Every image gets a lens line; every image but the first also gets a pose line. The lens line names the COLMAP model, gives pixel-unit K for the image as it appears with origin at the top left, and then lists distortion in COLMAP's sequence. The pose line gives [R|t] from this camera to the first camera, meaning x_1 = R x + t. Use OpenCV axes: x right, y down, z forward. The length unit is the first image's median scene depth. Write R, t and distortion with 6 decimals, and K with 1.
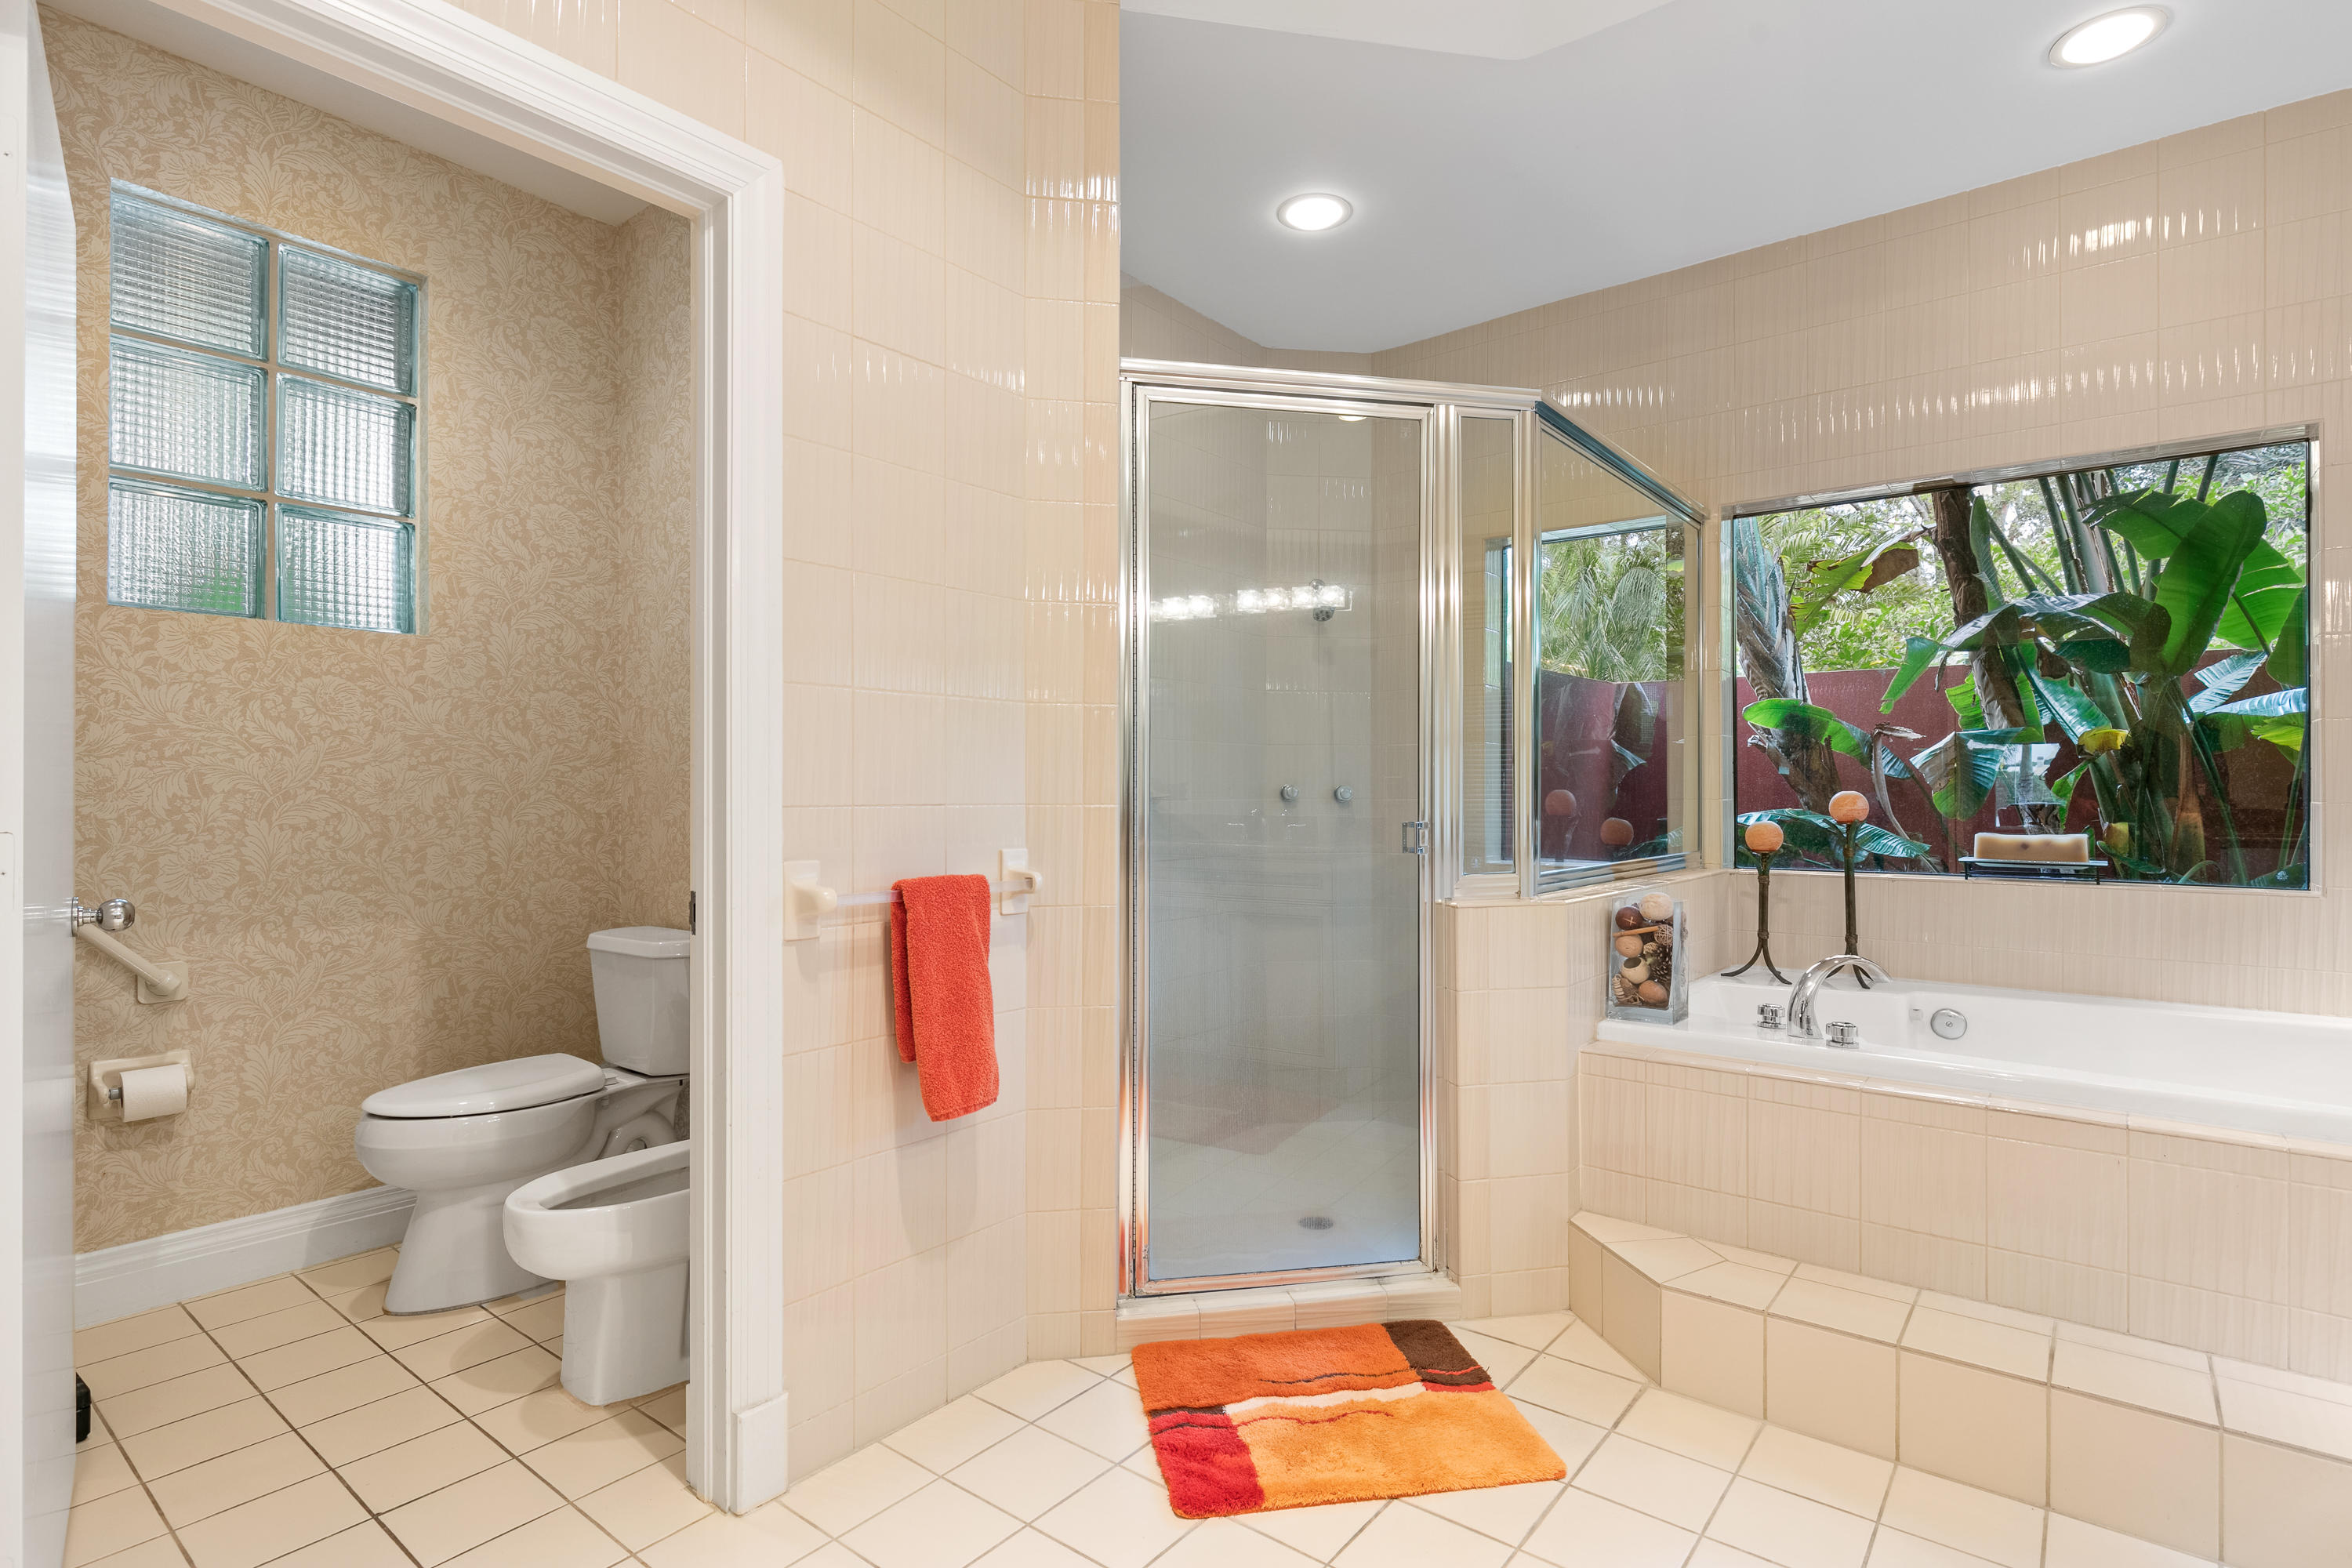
lens RADIAL K [[1170.1, 0, 1174.8], [0, 1170.1, 789.6], [0, 0, 1]] dist [-0.000522, -0.001372]
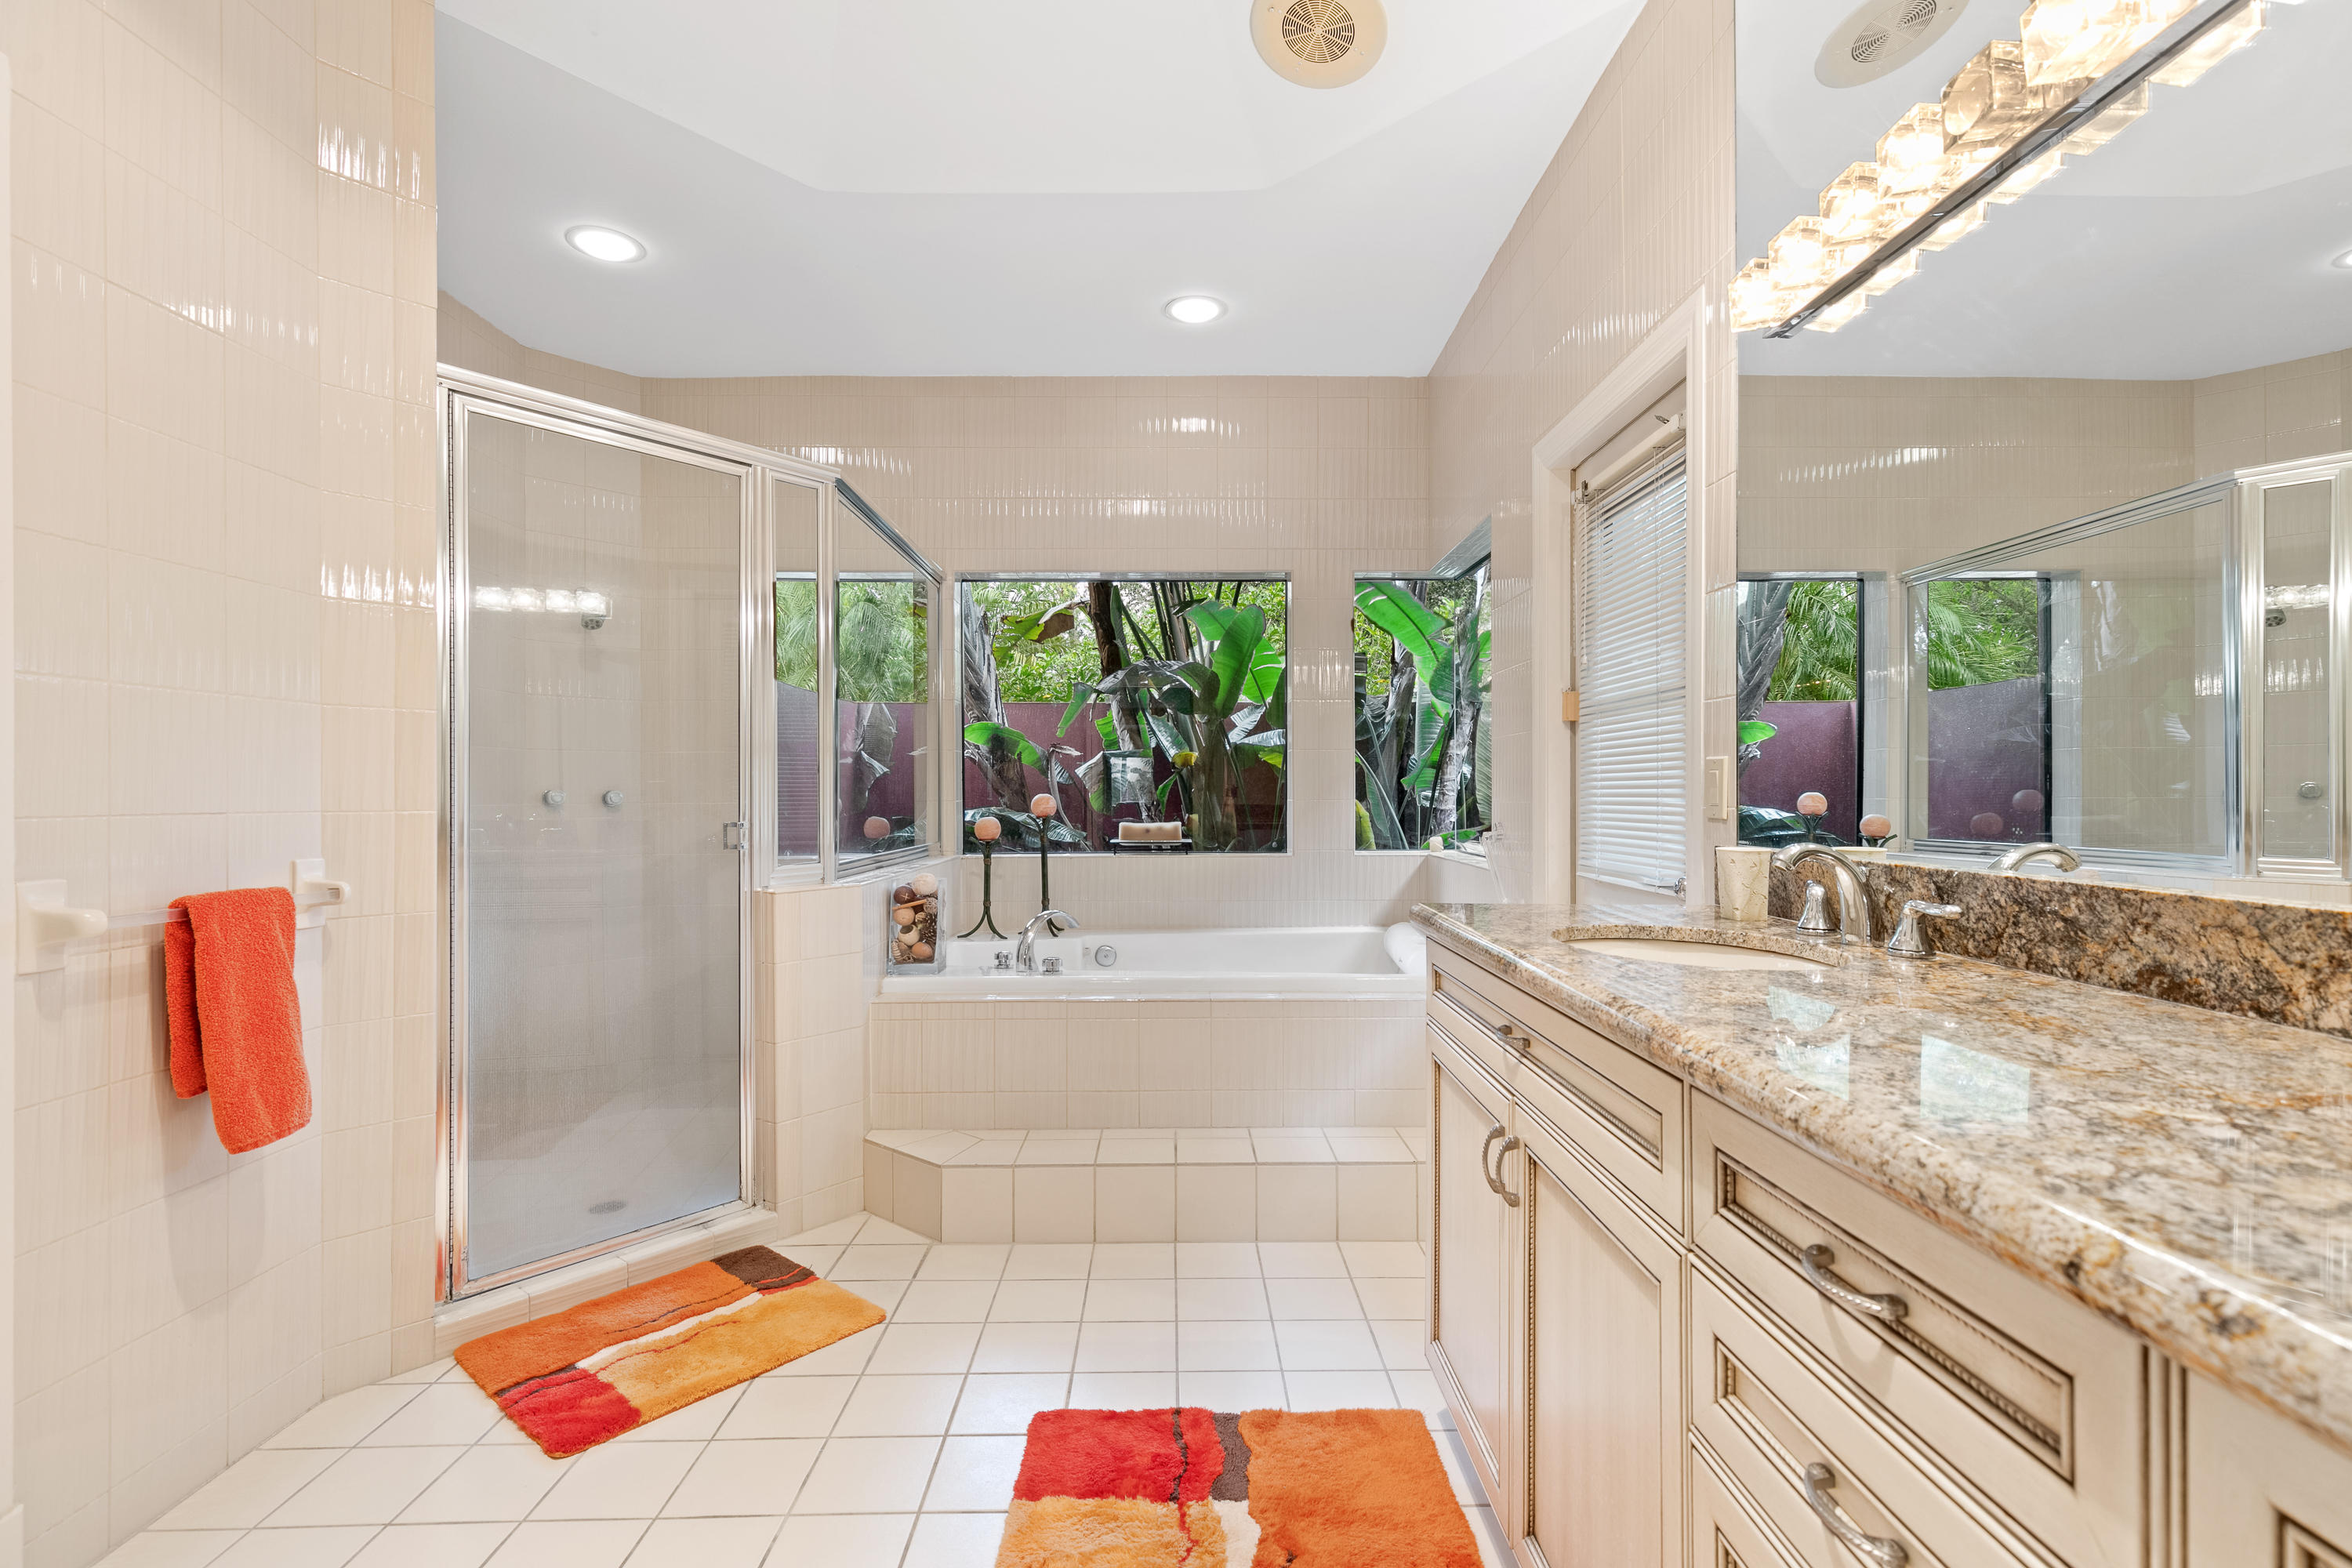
lens RADIAL K [[1079.4, 0, 1187.1], [0, 1079.4, 803.1], [0, 0, 1]] dist [0.014873, -0.000921]
pose [[0.773832, -0.008695, 0.633331, -0.131055], [0.002332, 0.999938, 0.010879, -0.002112], [-0.633387, -0.006941, 0.773804, -0.116127]]
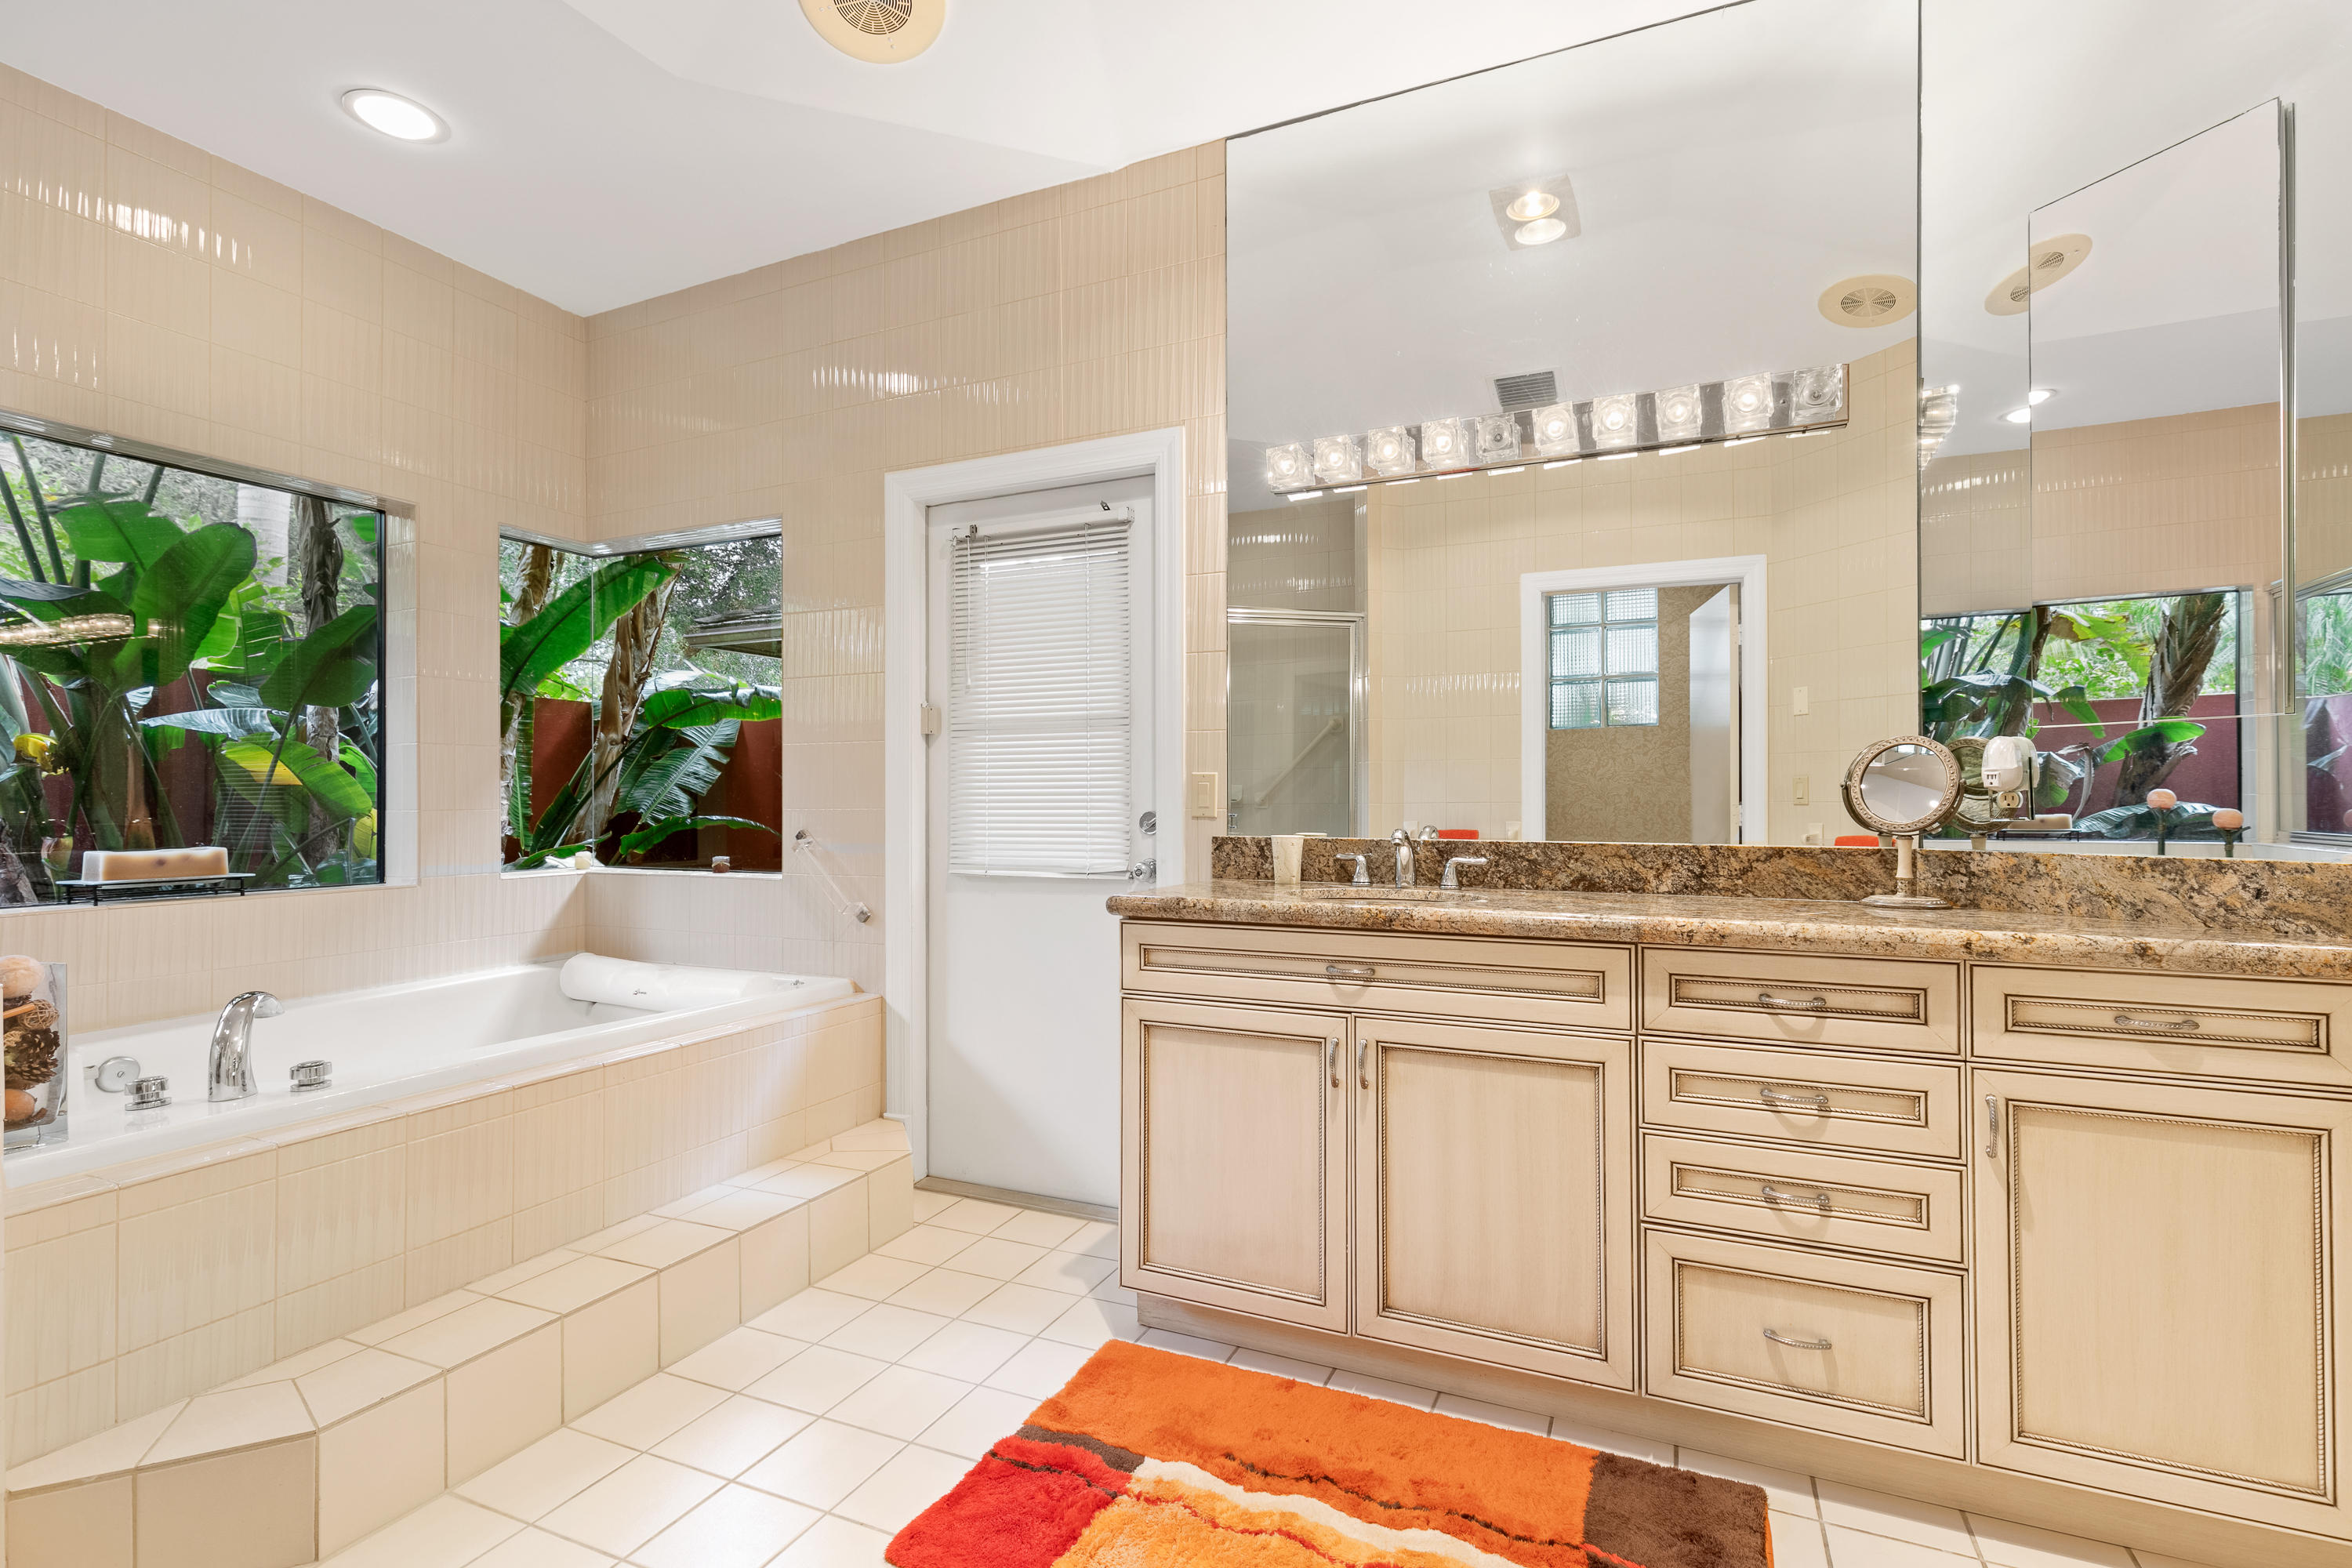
lens RADIAL K [[1079.4, 0, 1187.1], [0, 1079.4, 803.1], [0, 0, 1]] dist [0.014873, -0.000921]
pose [[-0.236850, -0.005073, 0.971533, -0.397038], [0.002527, 0.999980, 0.005837, -0.002425], [-0.971543, 0.003837, -0.236832, 0.545720]]
